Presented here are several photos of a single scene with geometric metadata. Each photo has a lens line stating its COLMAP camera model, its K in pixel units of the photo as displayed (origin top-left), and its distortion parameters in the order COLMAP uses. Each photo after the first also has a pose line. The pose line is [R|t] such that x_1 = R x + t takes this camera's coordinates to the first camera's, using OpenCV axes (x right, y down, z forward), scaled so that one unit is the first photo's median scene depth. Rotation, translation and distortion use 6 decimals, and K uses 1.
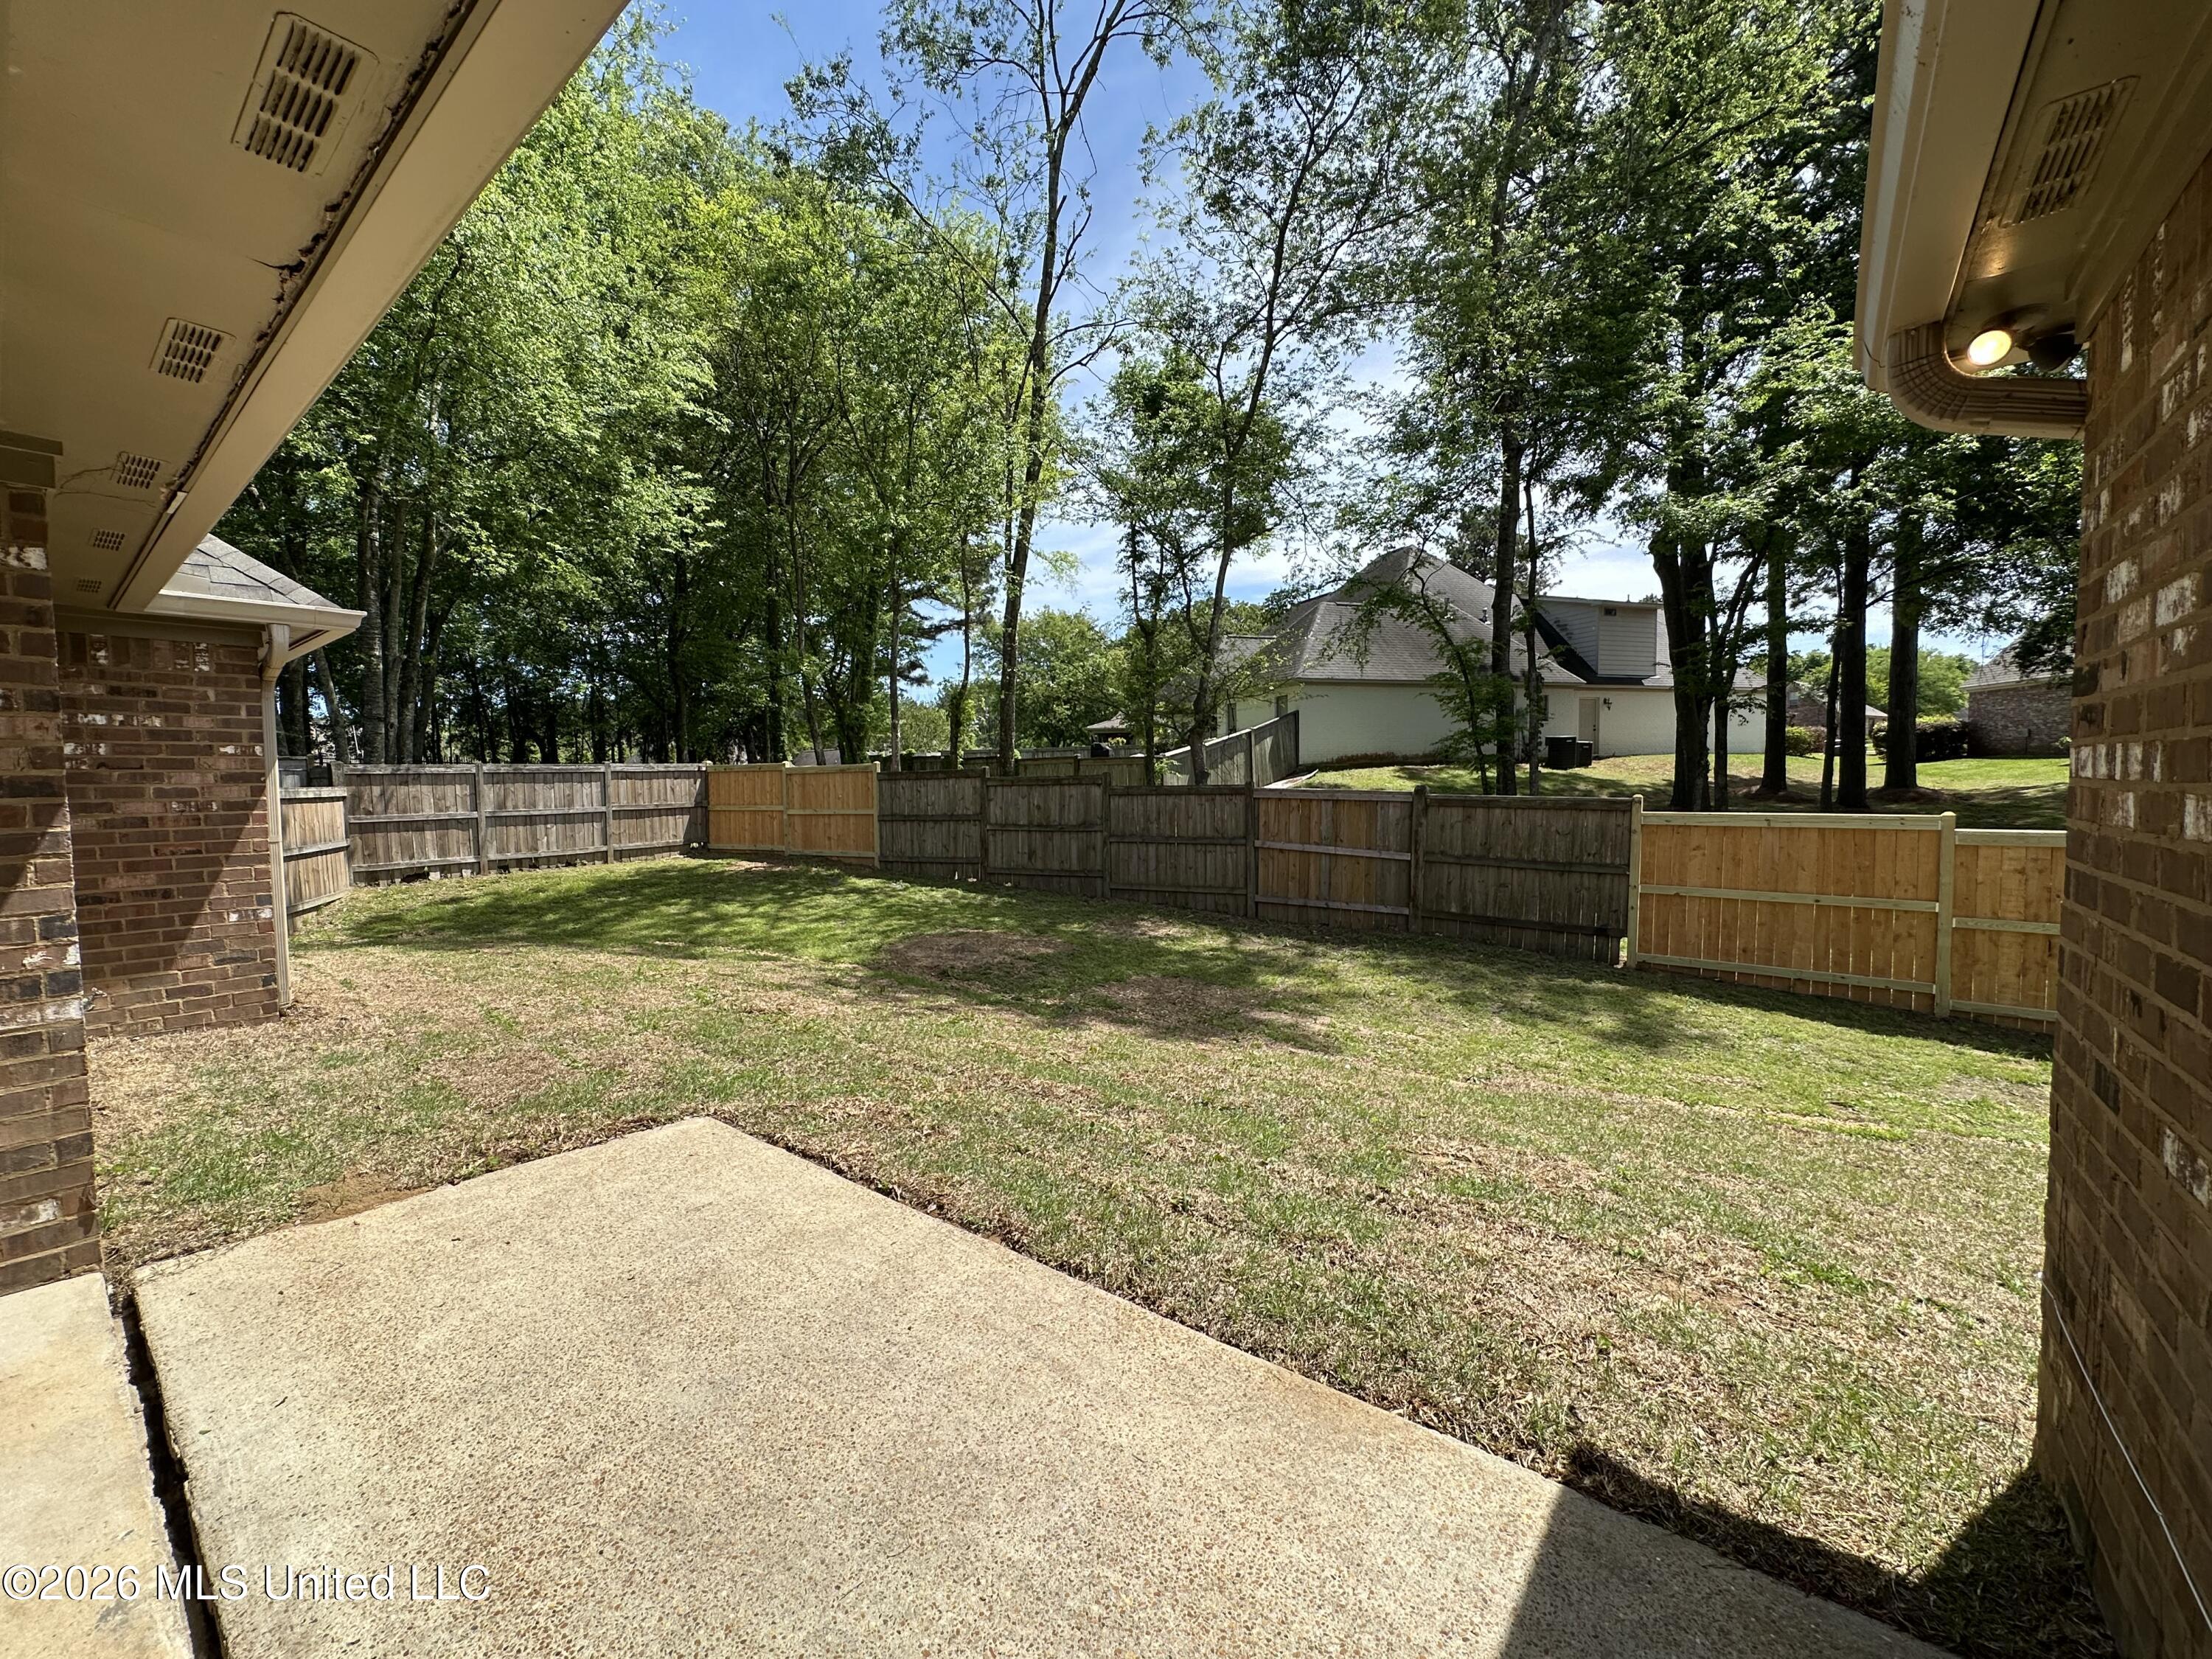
lens RADIAL K [[887.0, 0, 1105.1], [0, 887.0, 829.1], [0, 0, 1]] dist [-0.002176, 0.001054]
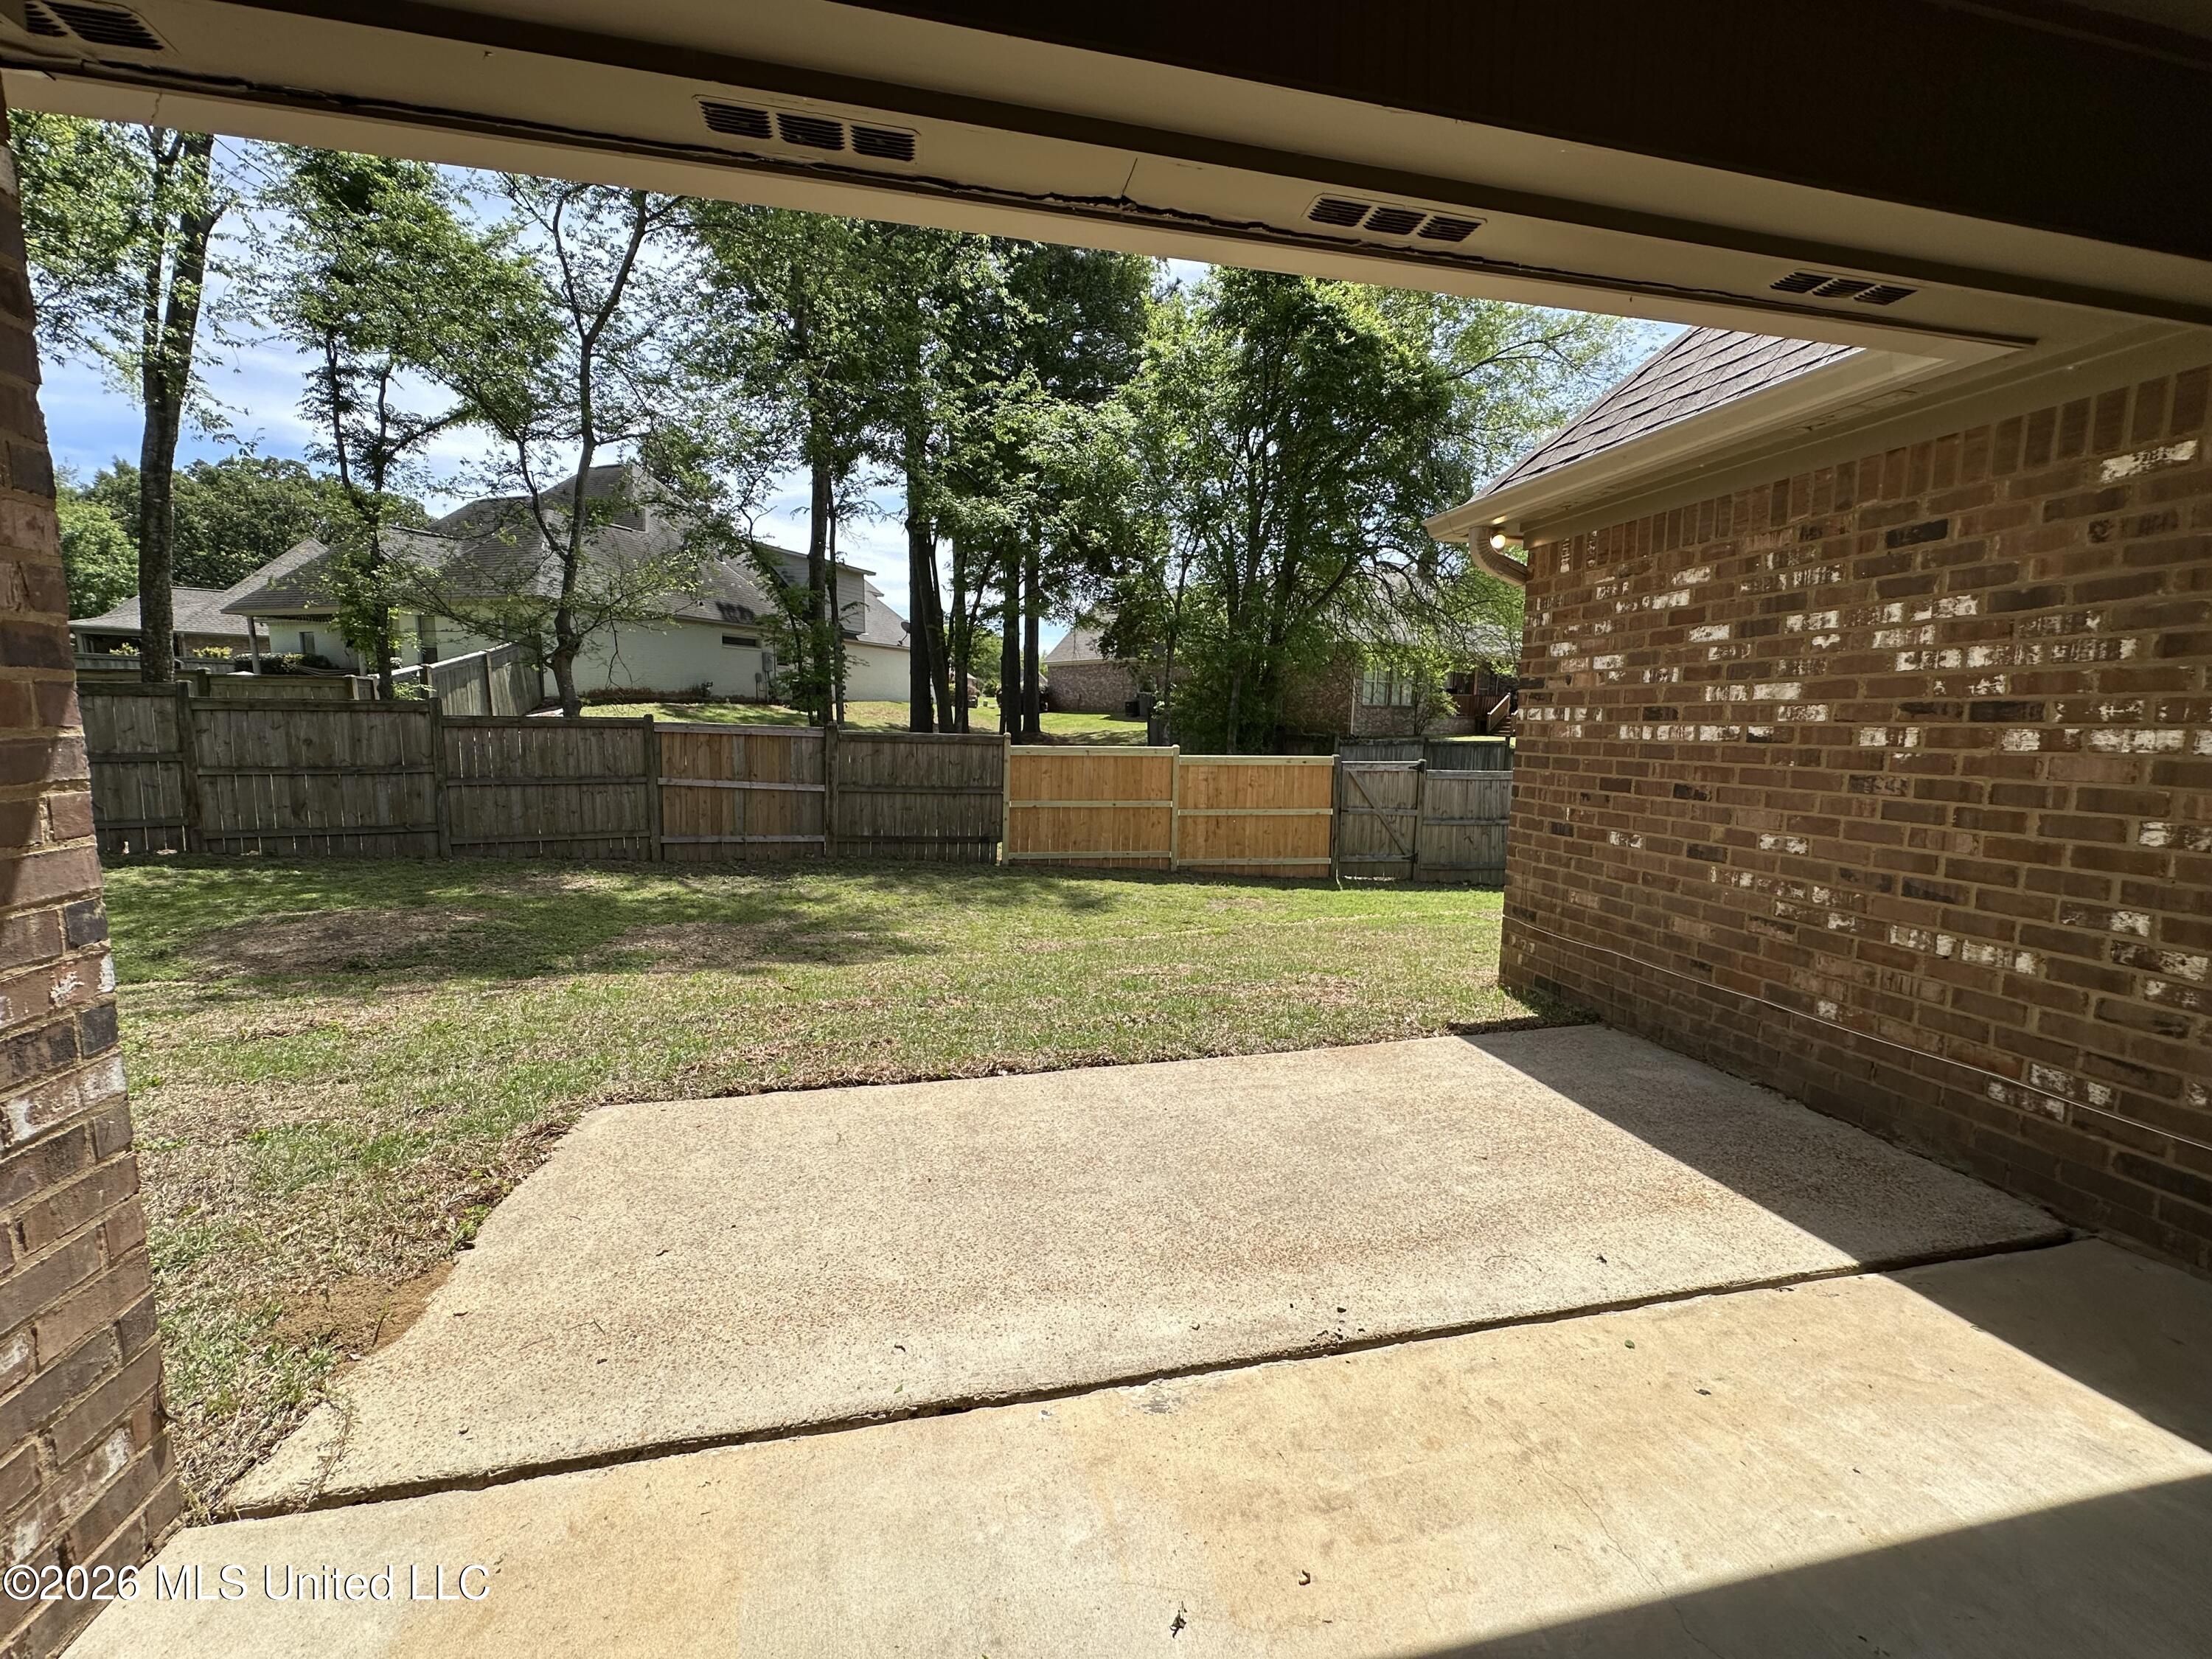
lens RADIAL K [[887.0, 0, 1109.6], [0, 887.0, 824.3], [0, 0, 1]] dist [-0.002176, 0.001054]
pose [[0.626973, -0.067266, 0.776131, -0.400496], [0.020498, 0.997345, 0.069879, 0.009662], [-0.778771, -0.027903, 0.626688, 0.069809]]
